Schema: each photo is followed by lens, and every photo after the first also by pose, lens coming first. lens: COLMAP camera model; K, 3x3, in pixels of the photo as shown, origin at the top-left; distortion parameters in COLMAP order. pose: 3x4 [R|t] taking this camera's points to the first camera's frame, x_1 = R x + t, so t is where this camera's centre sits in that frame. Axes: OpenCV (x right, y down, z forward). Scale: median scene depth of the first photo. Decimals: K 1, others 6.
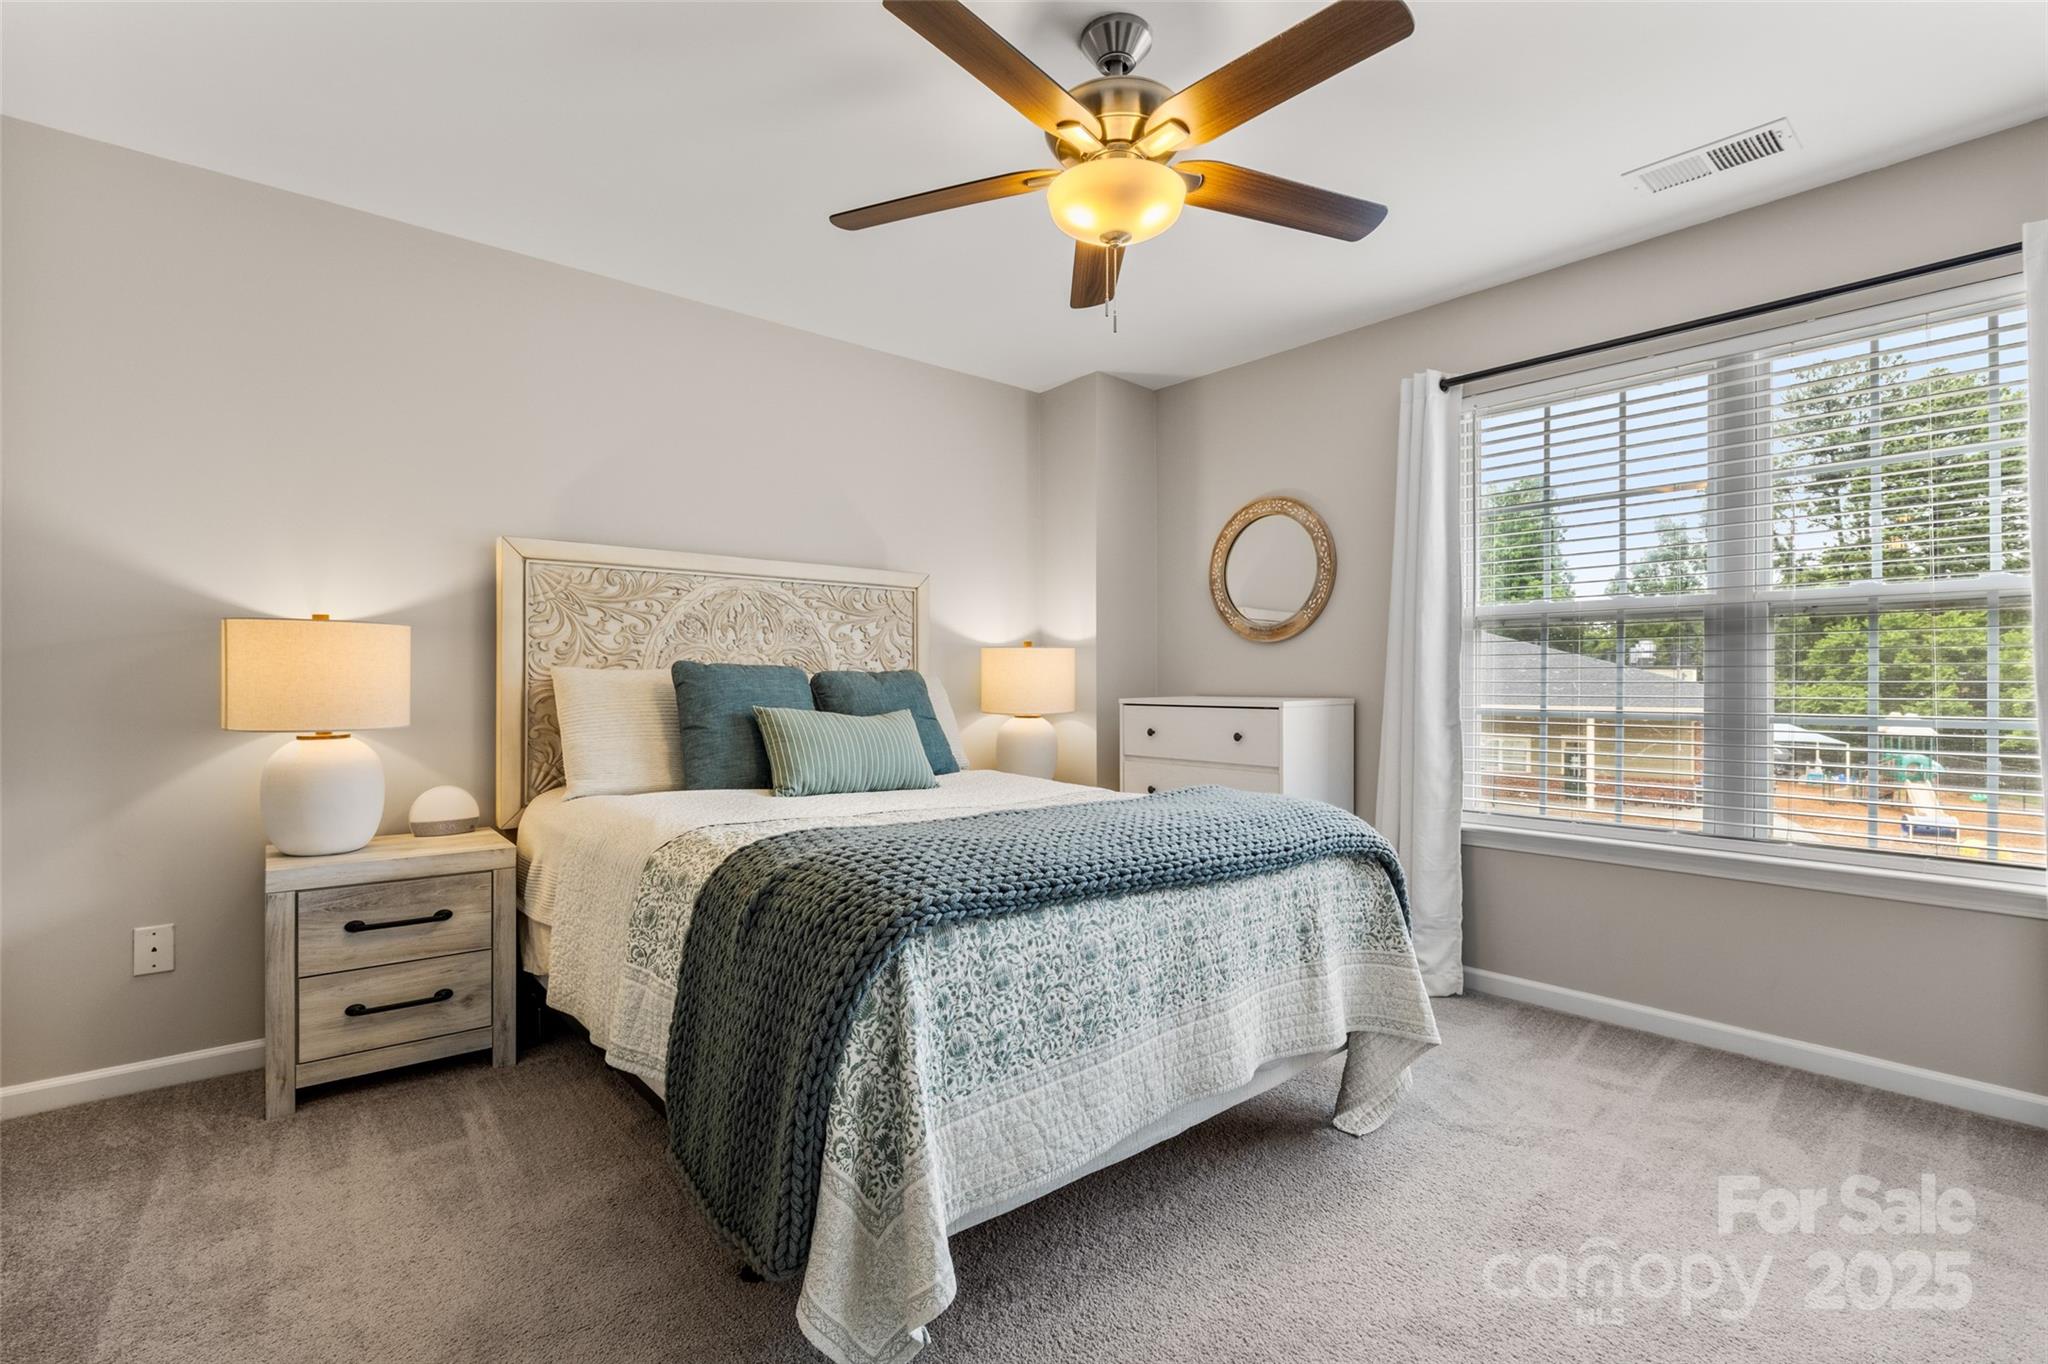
lens RADIAL K [[959.7, 0, 1024.0], [0, 959.7, 682.0], [0, 0, 1]] dist [-0.021480, -0.000072]
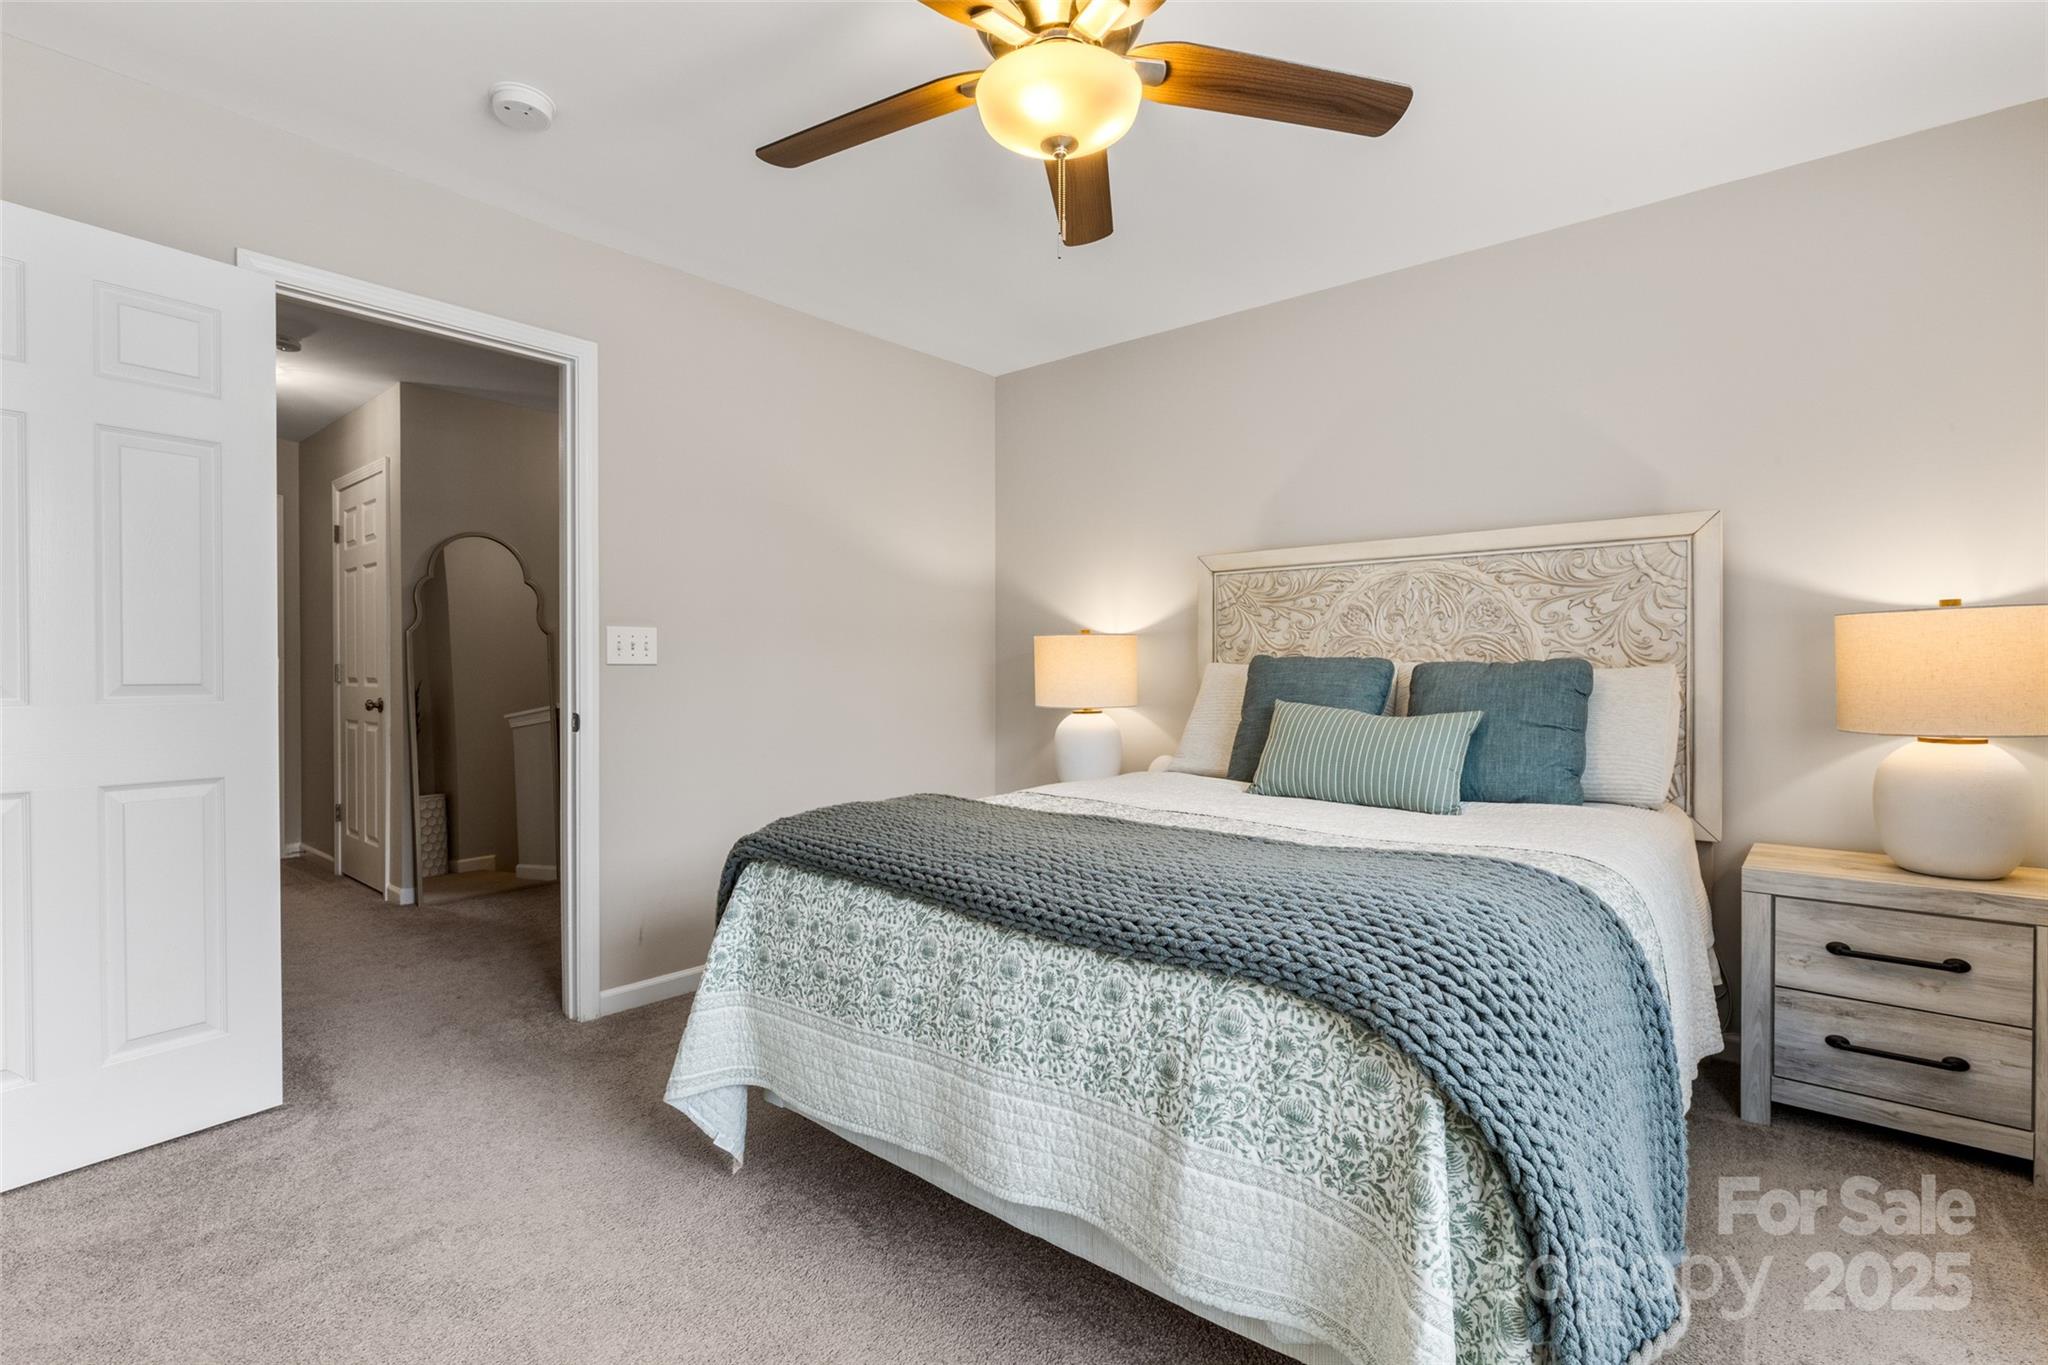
lens RADIAL K [[981.4, 0, 1011.1], [0, 981.4, 685.0], [0, 0, 1]] dist [-0.001173, 0.000426]
pose [[0.133410, 0.009942, -0.991011, 0.616707], [-0.002177, 0.999950, 0.009738, 0.000305], [0.991059, 0.000859, 0.133425, 0.551225]]
